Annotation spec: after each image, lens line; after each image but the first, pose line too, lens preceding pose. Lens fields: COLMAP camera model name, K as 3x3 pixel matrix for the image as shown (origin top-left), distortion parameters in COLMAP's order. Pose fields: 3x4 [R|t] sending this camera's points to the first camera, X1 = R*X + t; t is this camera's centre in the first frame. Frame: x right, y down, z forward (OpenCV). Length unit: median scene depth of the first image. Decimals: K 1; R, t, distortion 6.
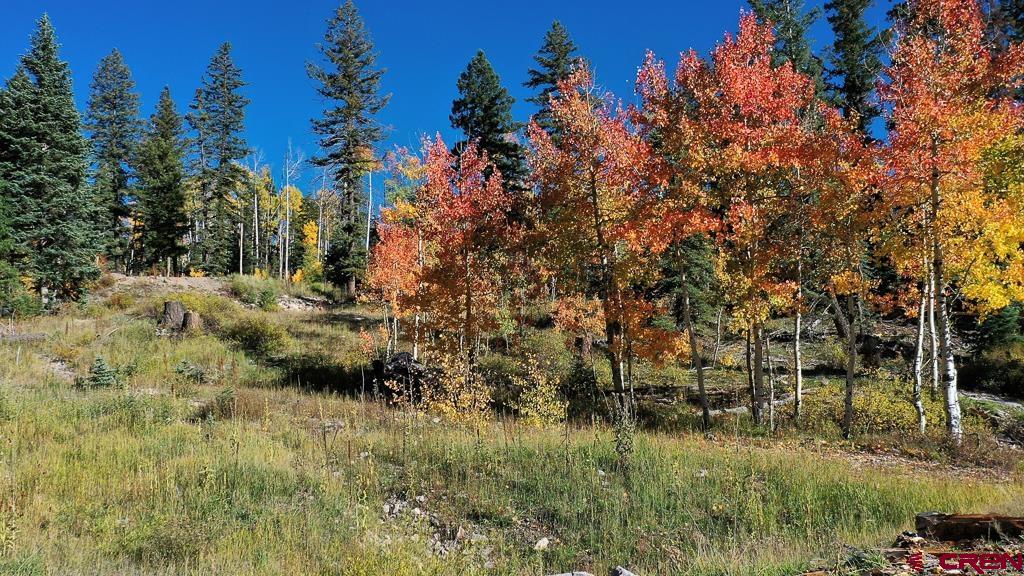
lens RADIAL K [[876.9, 0, 512.6], [0, 876.9, 340.2], [0, 0, 1]] dist [0.006844, 0.017183]
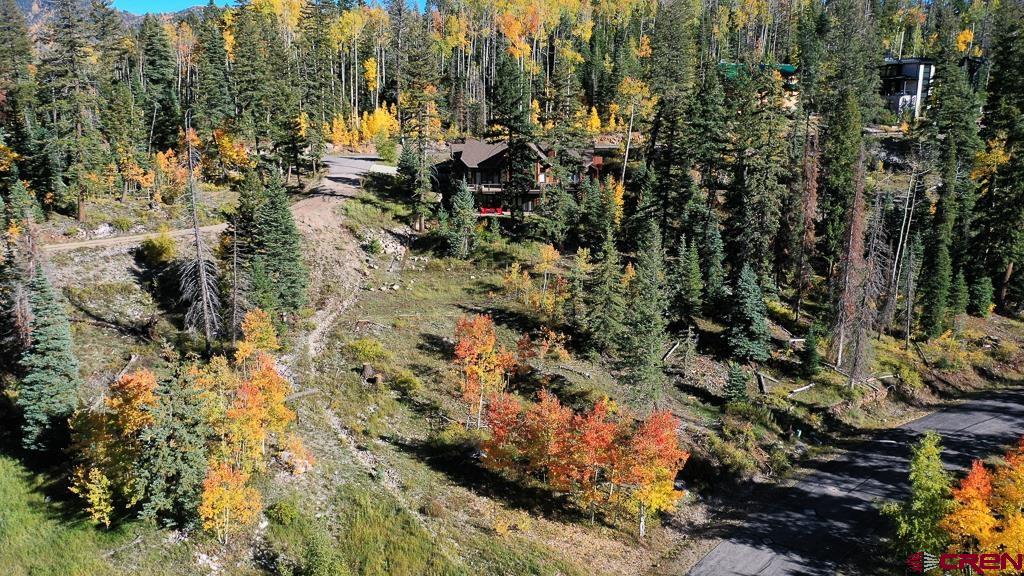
lens RADIAL K [[808.6, 0, 512.0], [0, 808.6, 288.0], [0, 0, 1]] dist [0.005018, 0.010398]
pose [[0.998892, 0.046972, -0.002837, -0.011820], [-0.043166, 0.938634, 0.342203, -0.459078], [0.018737, -0.341702, 0.939622, -0.413393]]
